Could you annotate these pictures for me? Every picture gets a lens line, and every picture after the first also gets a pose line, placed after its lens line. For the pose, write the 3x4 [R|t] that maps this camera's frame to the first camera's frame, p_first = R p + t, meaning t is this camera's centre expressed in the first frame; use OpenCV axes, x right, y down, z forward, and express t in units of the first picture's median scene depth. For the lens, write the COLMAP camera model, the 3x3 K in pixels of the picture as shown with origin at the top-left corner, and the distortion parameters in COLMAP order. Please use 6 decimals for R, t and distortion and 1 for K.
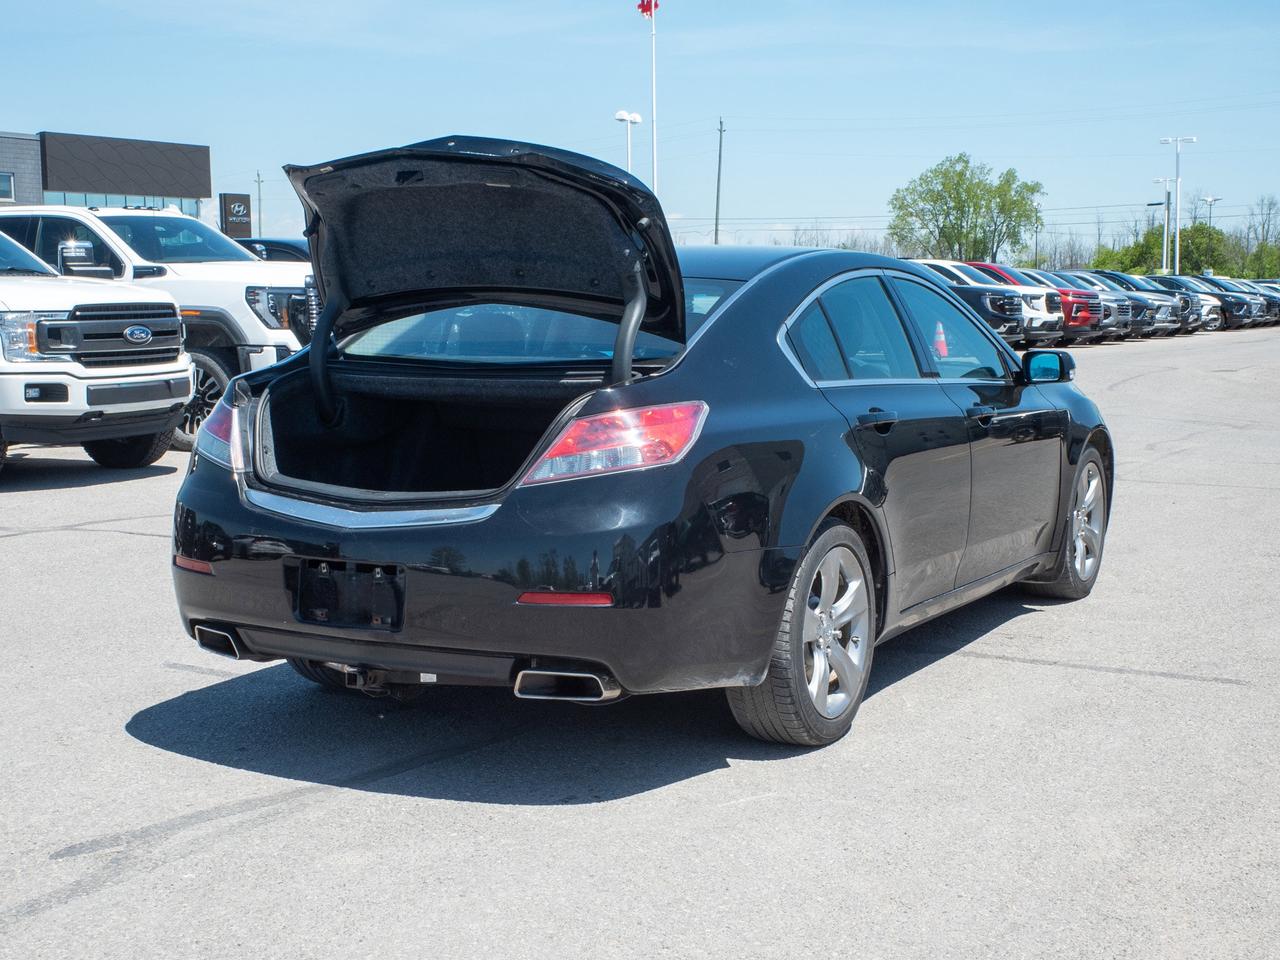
lens RADIAL K [[1940.3, 0, 639.8], [0, 1940.3, 507.2], [0, 0, 1]] dist [-0.037736, 0.029313]
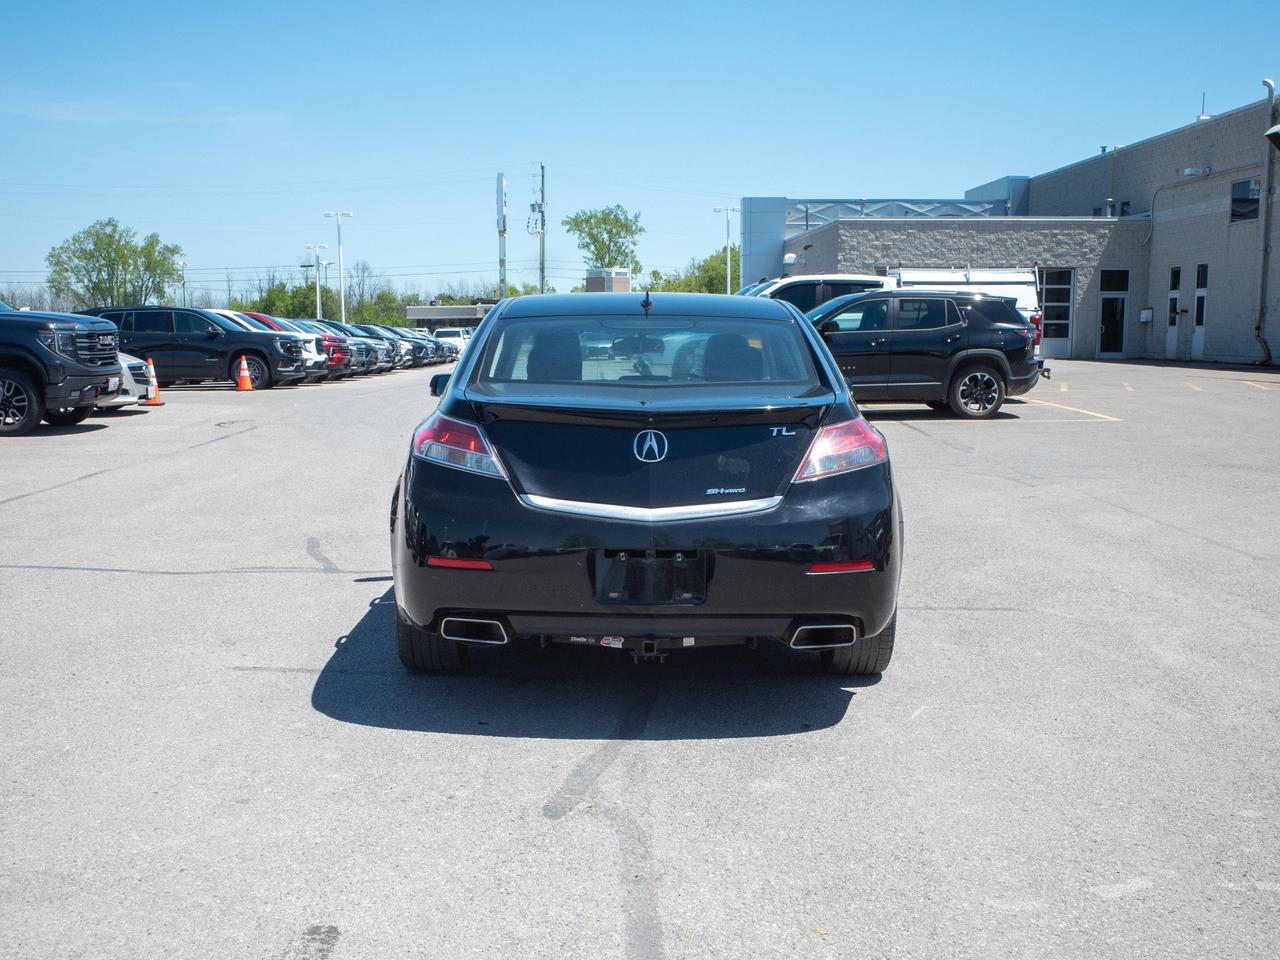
lens RADIAL K [[1628.8, 0, 640.0], [0, 1628.8, 480.0], [0, 0, 1]] dist [-0.027568, 0.048905]
pose [[0.875918, -0.037011, 0.481039, -0.272183], [0.048699, 0.998743, -0.011832, -0.001420], [-0.479996, 0.033790, 0.876620, 0.049258]]
